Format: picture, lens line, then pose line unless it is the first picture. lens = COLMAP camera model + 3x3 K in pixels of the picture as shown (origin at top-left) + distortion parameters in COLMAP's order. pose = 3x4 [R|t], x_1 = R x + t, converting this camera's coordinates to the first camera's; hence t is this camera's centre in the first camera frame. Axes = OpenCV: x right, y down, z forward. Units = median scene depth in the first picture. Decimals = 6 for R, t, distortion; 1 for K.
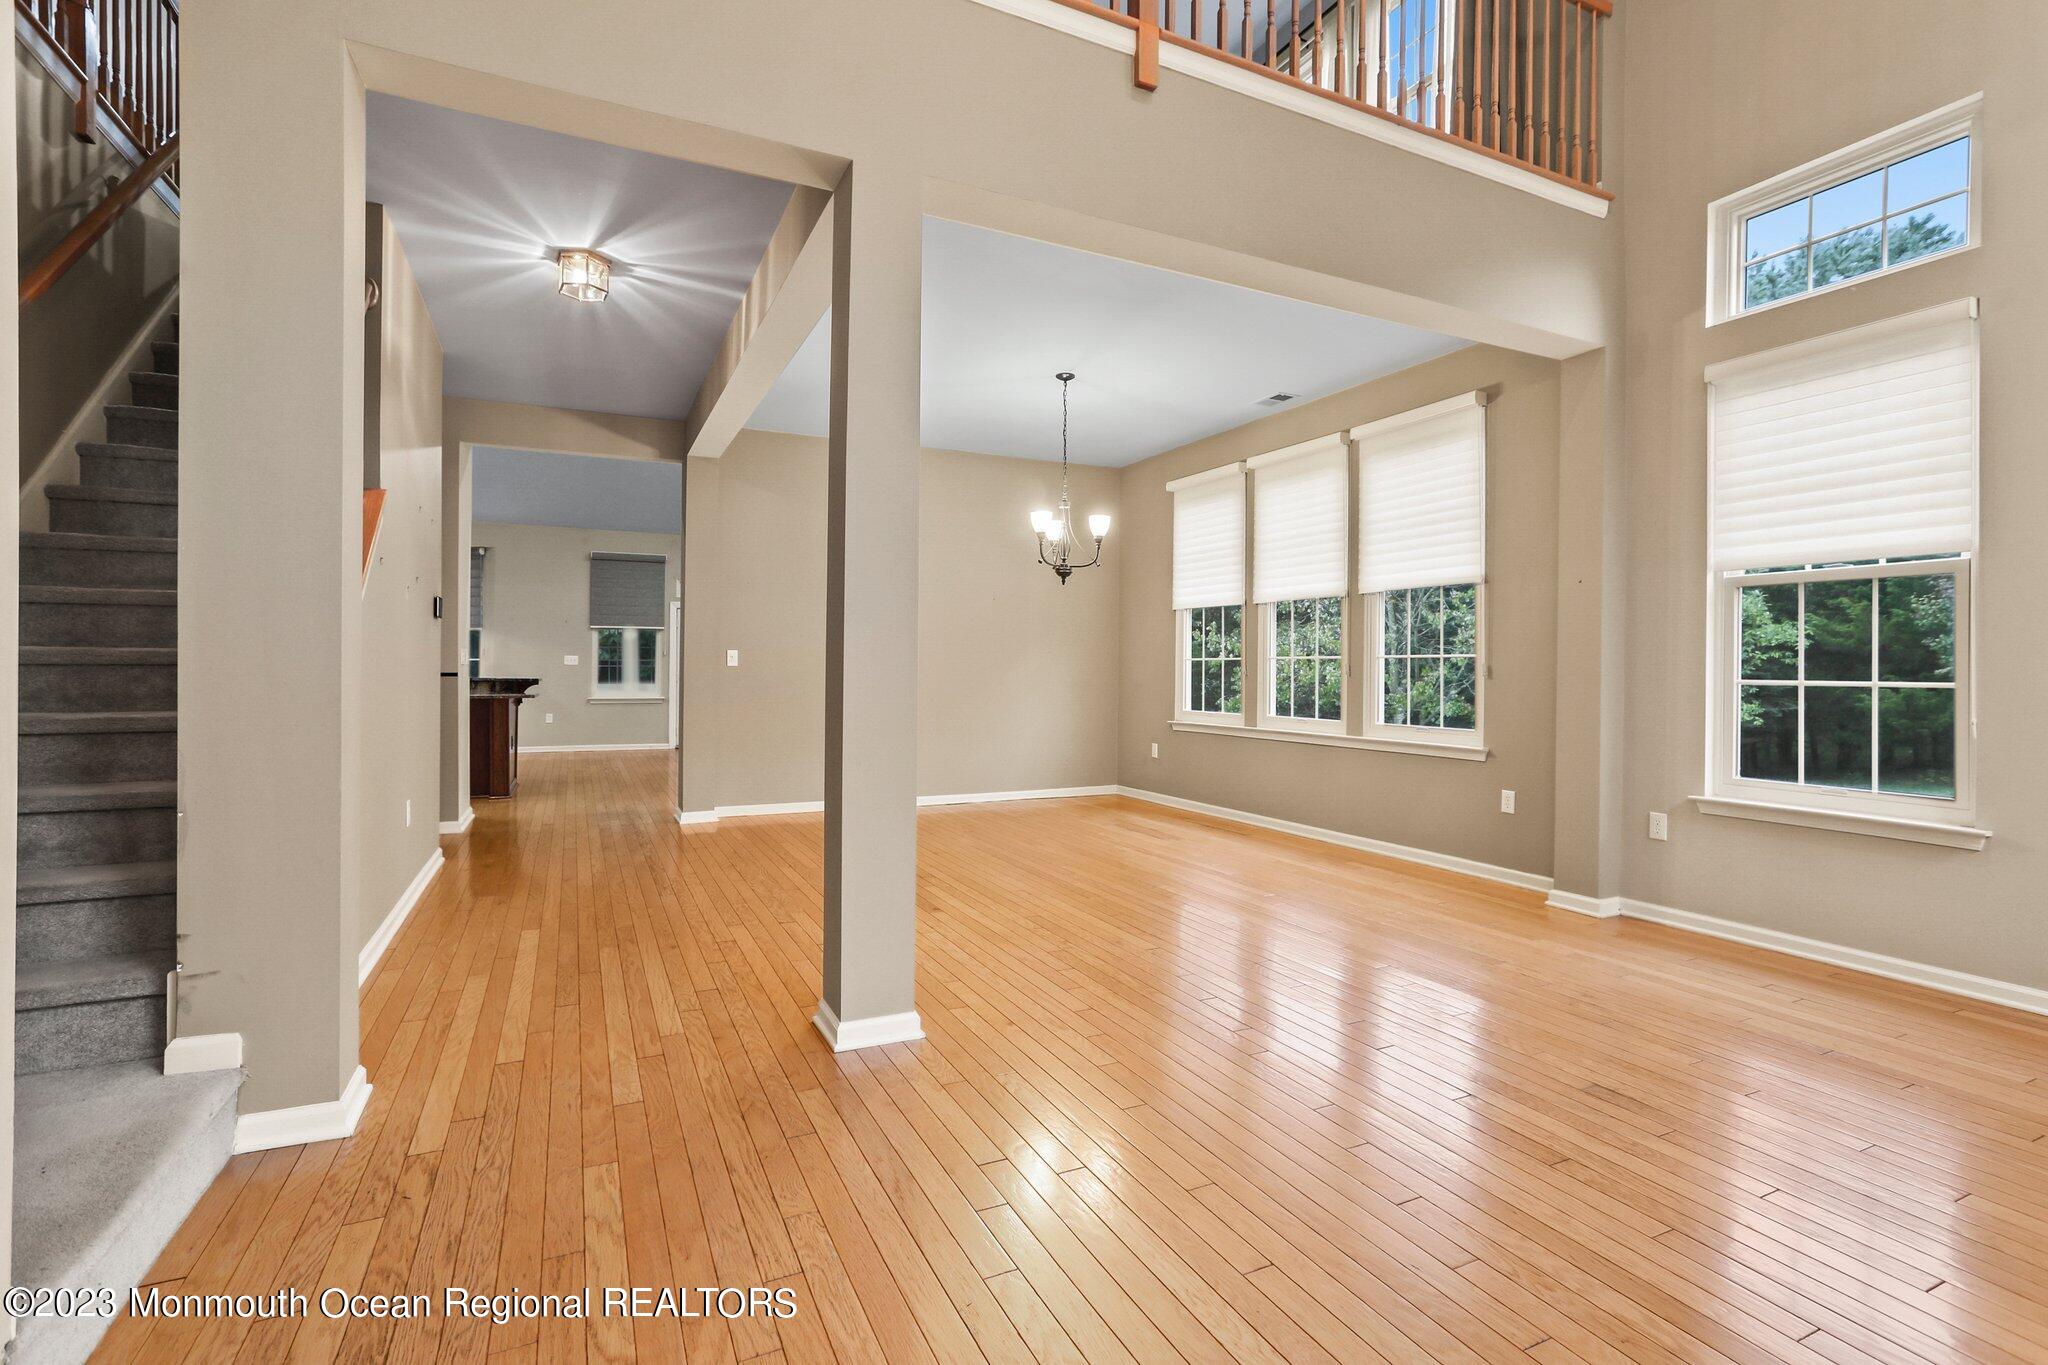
lens RADIAL K [[947.3, 0, 1022.4], [0, 947.3, 667.5], [0, 0, 1]] dist [-0.007393, 0.000132]
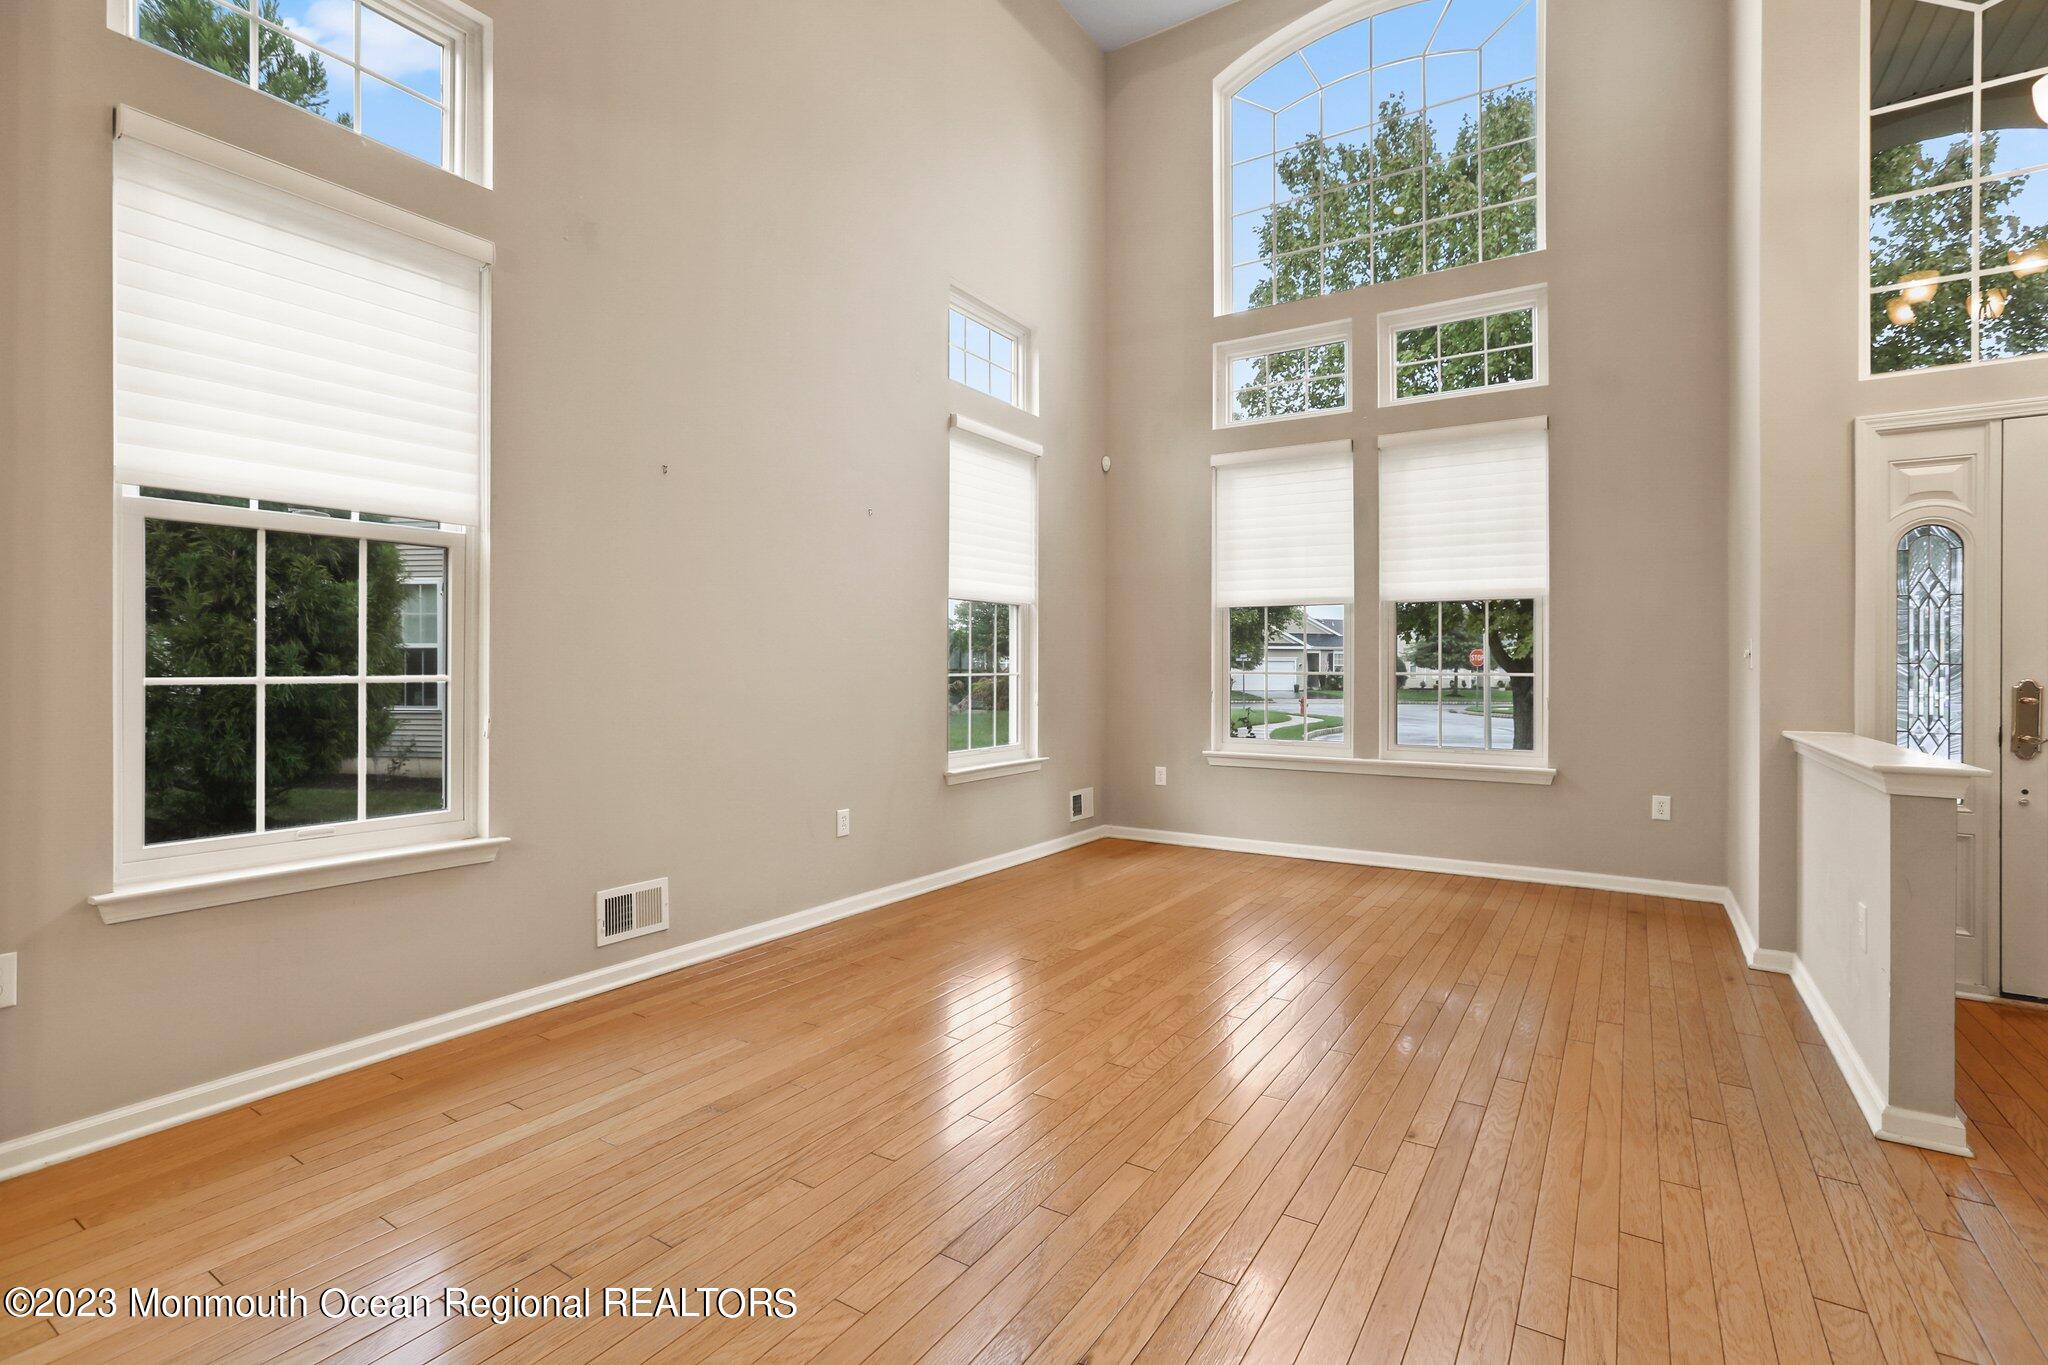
lens RADIAL K [[947.3, 0, 1022.4], [0, 947.3, 667.5], [0, 0, 1]] dist [-0.007393, 0.000132]
pose [[-0.519250, -0.008588, 0.854579, -0.017700], [-0.005881, 0.999962, 0.006475, -0.000374], [-0.854602, -0.001664, -0.519281, 1.013524]]
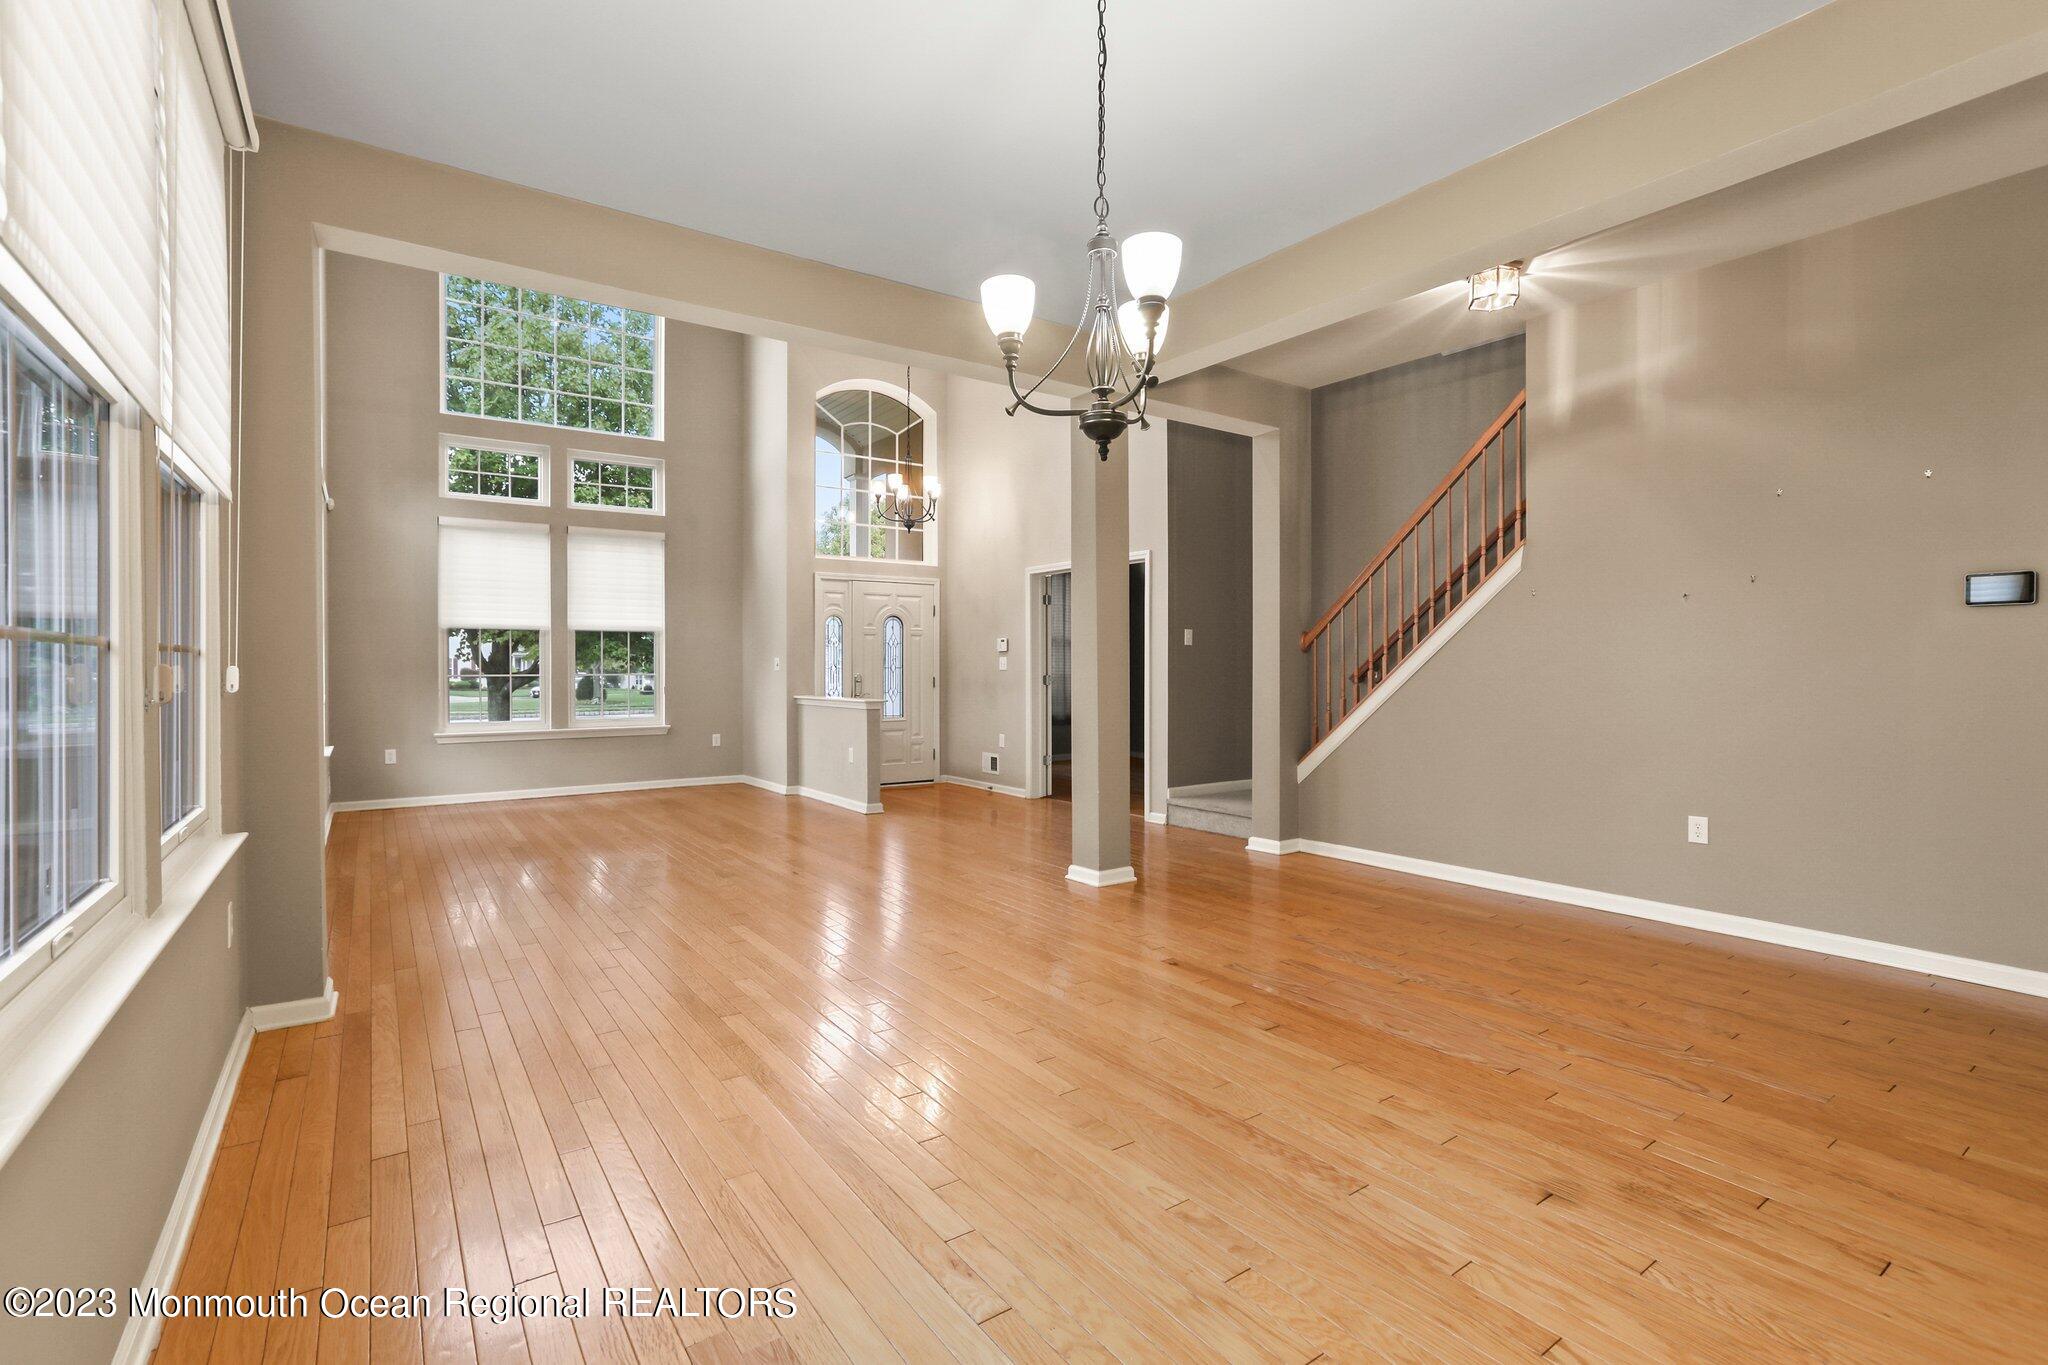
lens RADIAL K [[947.3, 0, 1022.4], [0, 947.3, 667.5], [0, 0, 1]] dist [-0.007393, 0.000132]
pose [[-0.988185, -0.003171, -0.153232, 0.223607], [-0.003304, 0.999994, 0.000613, -0.008848], [0.153229, 0.001112, -0.988190, 2.402014]]
